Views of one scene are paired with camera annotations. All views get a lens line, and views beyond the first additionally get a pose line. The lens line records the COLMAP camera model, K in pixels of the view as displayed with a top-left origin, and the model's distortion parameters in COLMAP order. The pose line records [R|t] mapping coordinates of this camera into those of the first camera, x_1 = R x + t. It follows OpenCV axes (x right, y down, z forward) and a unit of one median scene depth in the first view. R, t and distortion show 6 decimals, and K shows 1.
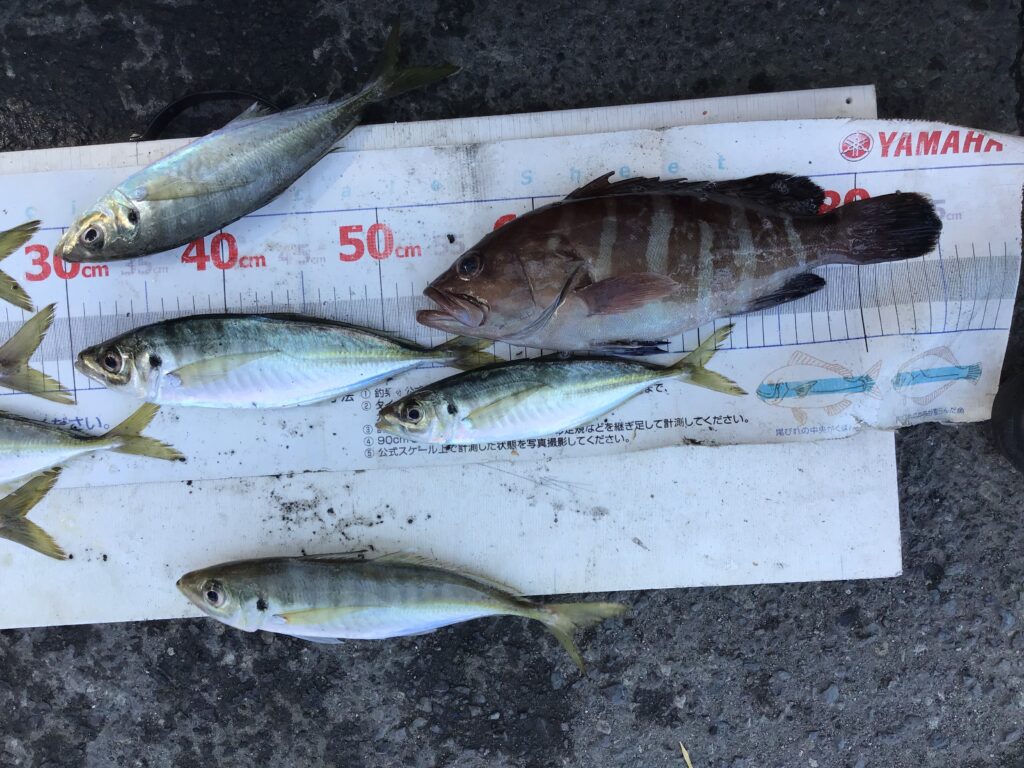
lens RADIAL K [[948.0, 0, 520.1], [0, 948.0, 385.2], [0, 0, 1]] dist [0.117941, -0.217644]
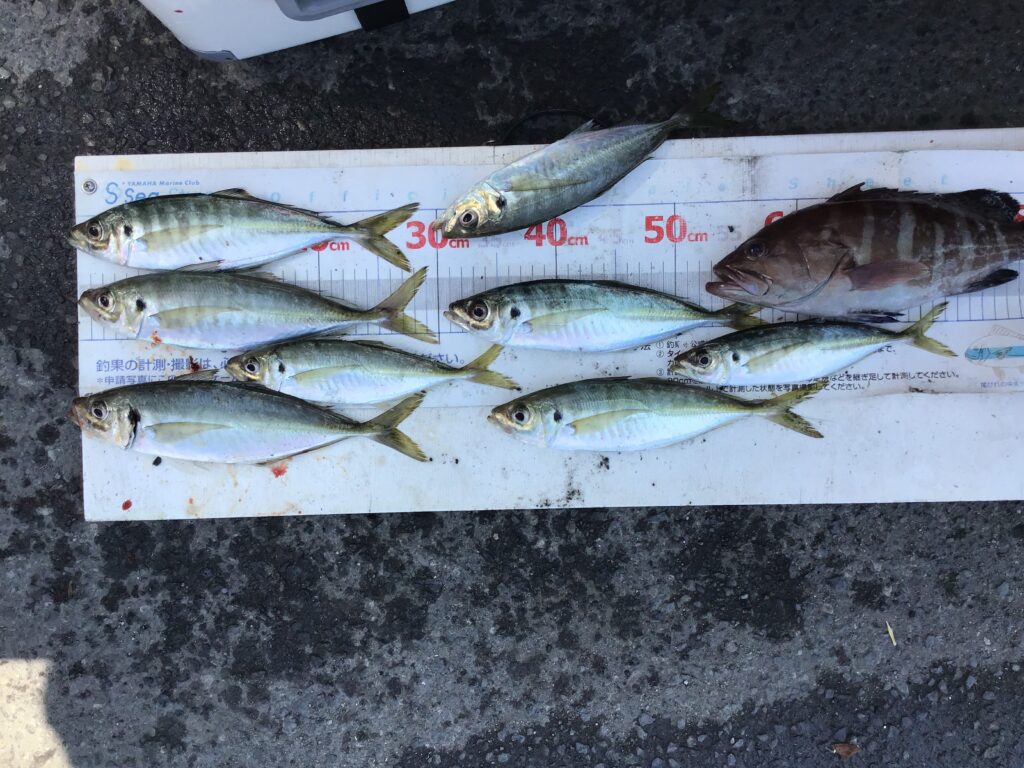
lens RADIAL K [[948.0, 0, 520.1], [0, 948.0, 385.2], [0, 0, 1]] dist [0.117941, -0.217644]
pose [[0.998949, 0.041160, 0.020177, -0.374970], [-0.041154, 0.999153, -0.000719, 0.072636], [-0.020189, -0.000112, 0.999796, -0.300765]]
